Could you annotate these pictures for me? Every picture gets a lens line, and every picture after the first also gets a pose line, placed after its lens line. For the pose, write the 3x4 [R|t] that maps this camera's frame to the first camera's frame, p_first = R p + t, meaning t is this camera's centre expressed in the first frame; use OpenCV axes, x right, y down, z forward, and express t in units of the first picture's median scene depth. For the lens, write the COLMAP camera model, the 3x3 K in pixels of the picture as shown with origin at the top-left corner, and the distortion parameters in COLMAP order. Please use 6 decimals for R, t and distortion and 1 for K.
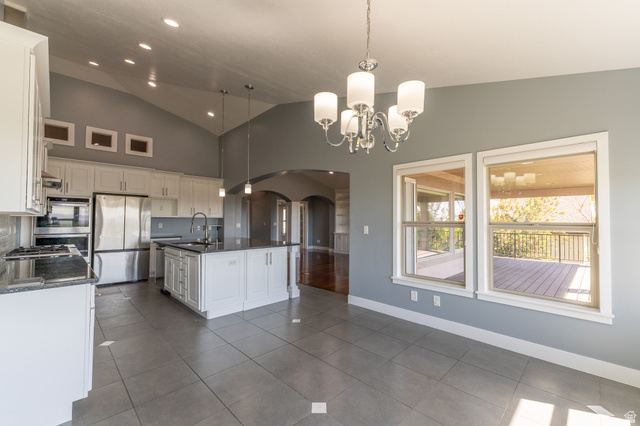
lens RADIAL K [[269.4, 0, 320.7], [0, 269.4, 213.0], [0, 0, 1]] dist [0.002881, 0.000221]
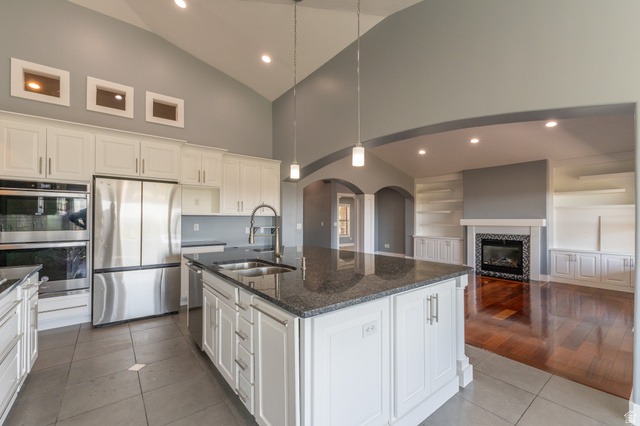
lens RADIAL K [[270.5, 0, 320.7], [0, 270.5, 215.3], [0, 0, 1]] dist [0.009397, 0.000116]
pose [[0.993813, -0.003526, -0.111015, -0.206791], [0.004815, 0.999924, 0.011350, 0.009672], [0.110966, -0.011815, 0.993754, 0.356971]]
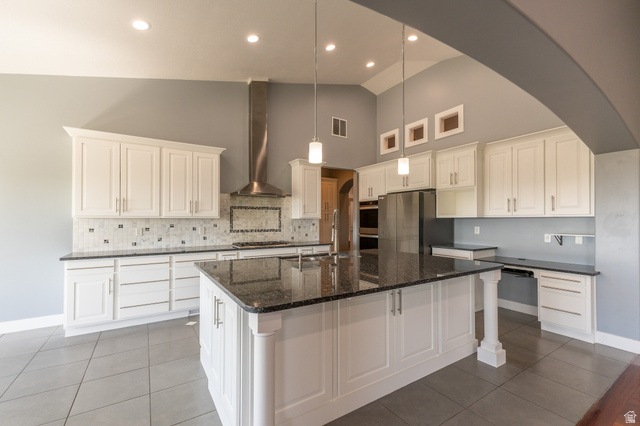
lens RADIAL K [[270.5, 0, 320.7], [0, 270.5, 215.3], [0, 0, 1]] dist [0.009397, 0.000116]
pose [[-0.199970, -0.013271, -0.979712, 0.136429], [0.022717, 0.999577, -0.018177, 0.015170], [0.979539, -0.025891, -0.199583, 0.785927]]
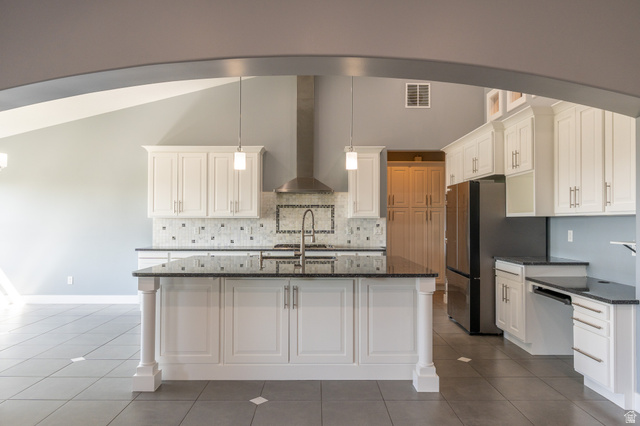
lens RADIAL K [[419.6, 0, 320.0], [0, 419.6, 213.0], [0, 0, 1]] dist [-0.000254, -0.000577]
pose [[-0.691574, -0.009708, -0.722240, 0.158490], [0.017229, 0.999403, -0.029931, 0.025854], [0.722100, -0.033143, -0.690994, 1.215173]]
